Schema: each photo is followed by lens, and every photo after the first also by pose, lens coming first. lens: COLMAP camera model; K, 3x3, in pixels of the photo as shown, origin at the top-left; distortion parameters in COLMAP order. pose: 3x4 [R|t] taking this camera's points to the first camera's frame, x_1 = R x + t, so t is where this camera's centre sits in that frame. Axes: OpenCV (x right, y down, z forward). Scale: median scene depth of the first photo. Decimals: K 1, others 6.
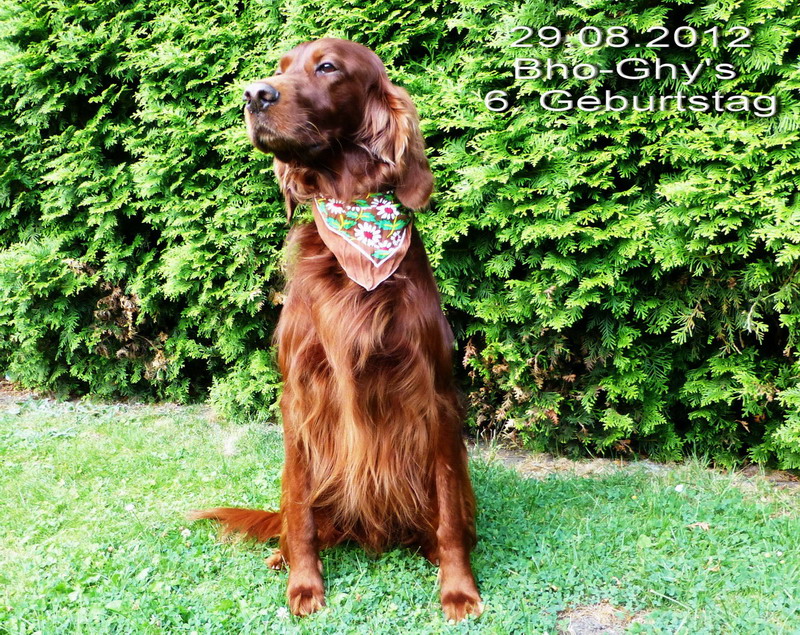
lens RADIAL K [[874.4, 0, 349.9], [0, 874.4, 387.9], [0, 0, 1]] dist [-0.030443, 0.000000]
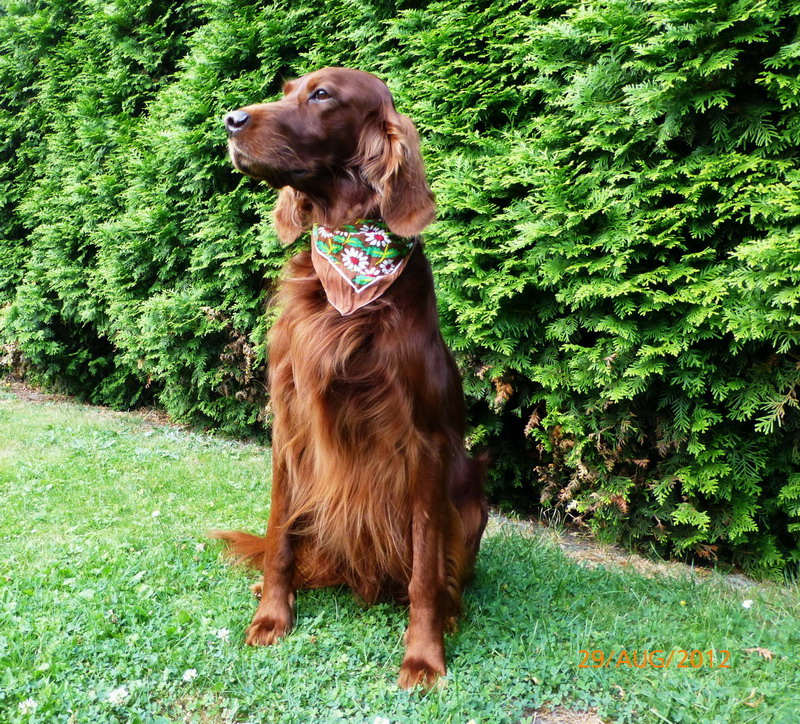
lens RADIAL K [[778.6, 0, 262.3], [0, 778.6, 328.7], [0, 0, 1]] dist [-0.032387, 0.000000]
pose [[0.934455, 0.092915, -0.343744, 0.142437], [-0.152086, 0.977018, -0.149350, 0.031594], [0.321967, 0.191839, 0.927111, 0.101992]]
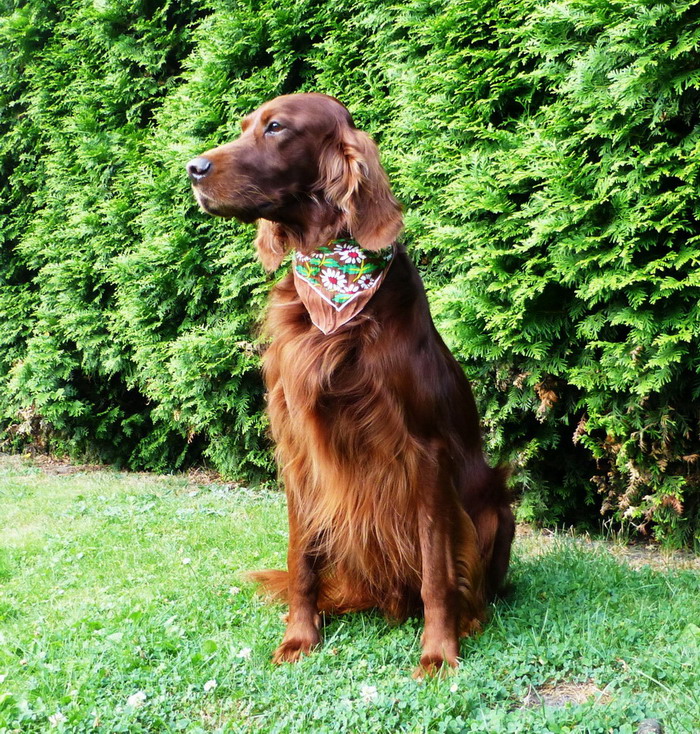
lens RADIAL K [[998.5, 0, 363.3], [0, 998.5, 394.4], [0, 0, 1]] dist [-0.028376, 0.000000]
pose [[0.942042, 0.012028, -0.335279, 0.269008], [-0.055864, 0.991029, -0.121410, 0.061701], [0.330811, 0.133103, 0.934263, -0.030557]]
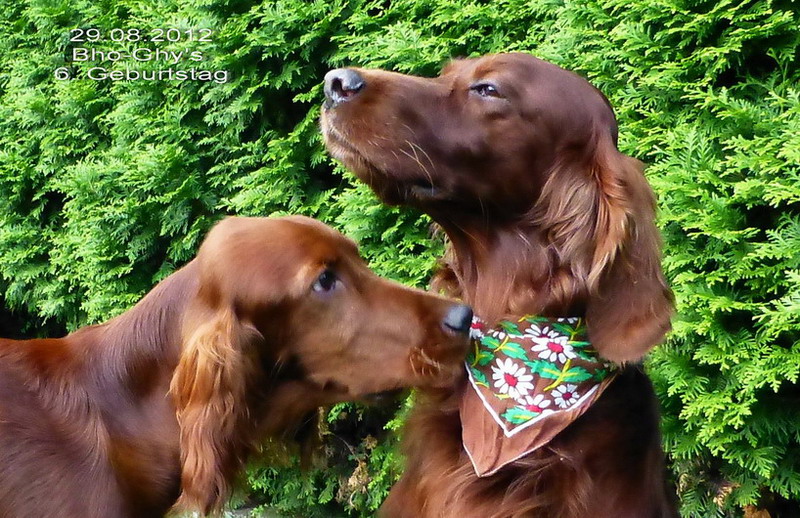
lens RADIAL K [[1303.6, 0, 259.1], [0, 1303.6, 368.1], [0, 0, 1]] dist [-0.025266, 0.000000]
pose [[0.916877, 0.120970, -0.380398, 0.116412], [-0.150898, 0.987297, -0.049742, -0.076007], [0.369548, 0.103008, 0.923484, 0.063117]]
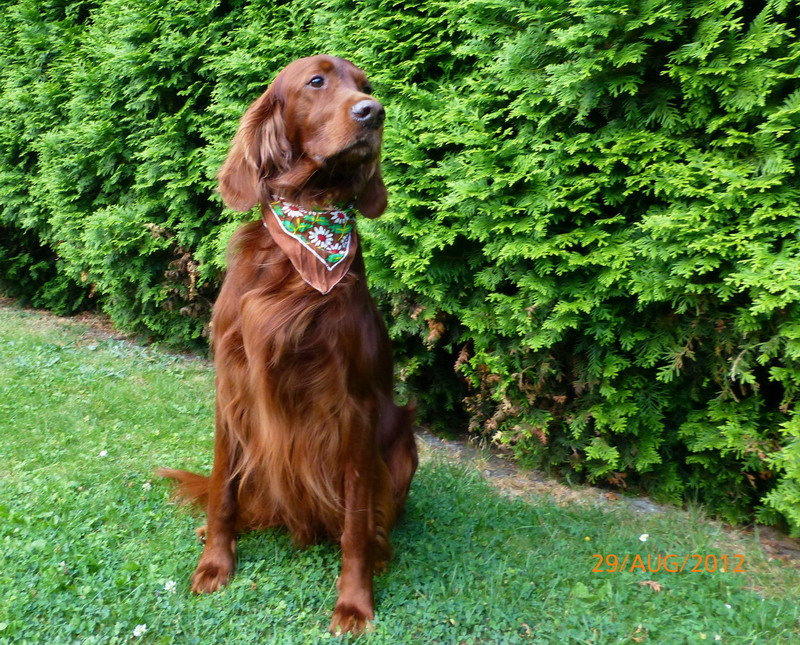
lens RADIAL K [[794.8, 0, 275.5], [0, 794.8, 234.7], [0, 0, 1]] dist [-0.032631, 0.000000]
pose [[0.959850, 0.109866, -0.258103, 0.150746], [-0.146778, 0.980807, -0.128351, -0.030833], [0.239048, 0.161082, 0.957554, 0.044157]]
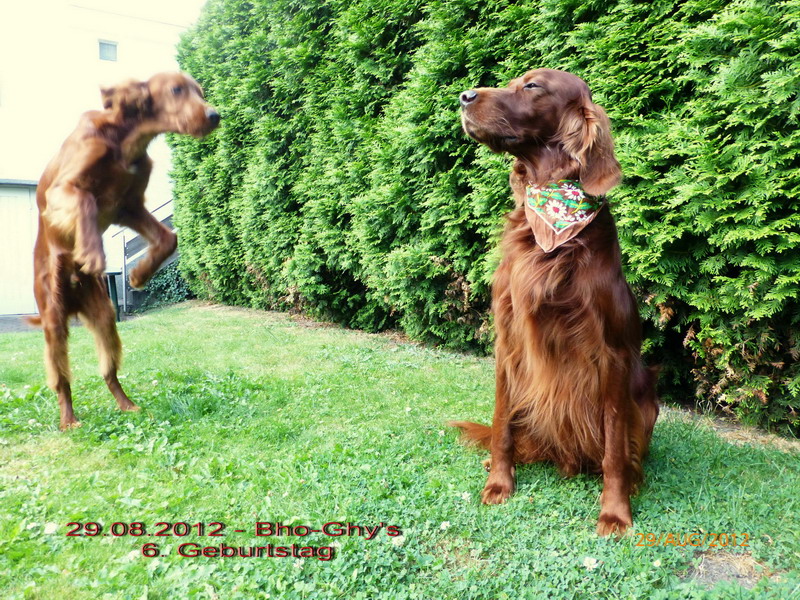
lens RADIAL K [[575.2, 0, 405.5], [0, 575.2, 295.7], [0, 0, 1]] dist [-0.032056, -0.000819]
pose [[0.894837, 0.077700, -0.439580, 0.127684], [-0.128708, 0.987824, -0.087398, 0.027199], [0.427436, 0.134784, 0.893941, 0.086599]]
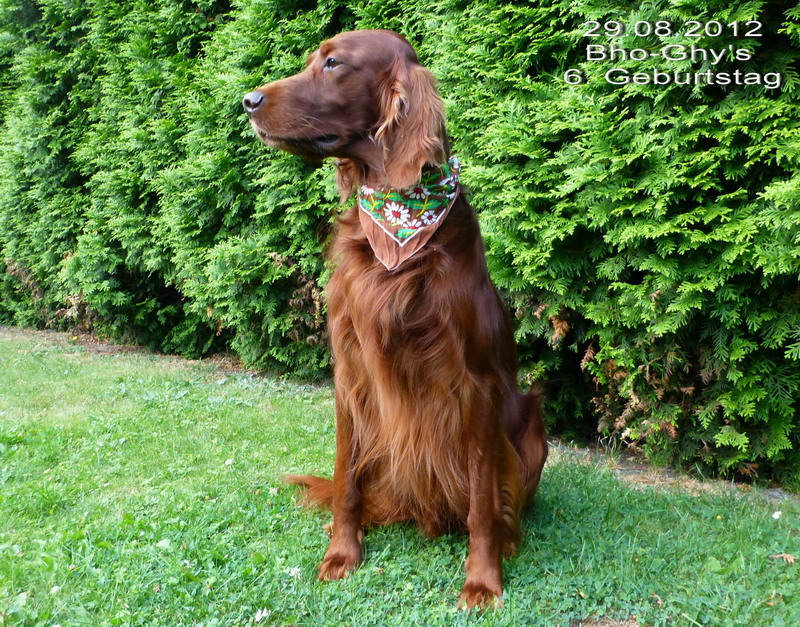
lens RADIAL K [[791.3, 0, 401.8], [0, 791.3, 319.4], [0, 0, 1]] dist [-0.029543, 0.000000]
pose [[0.961773, 0.076991, -0.262802, 0.166191], [-0.104273, 0.990333, -0.091480, 0.023158], [0.253219, 0.115386, 0.960503, 0.072122]]
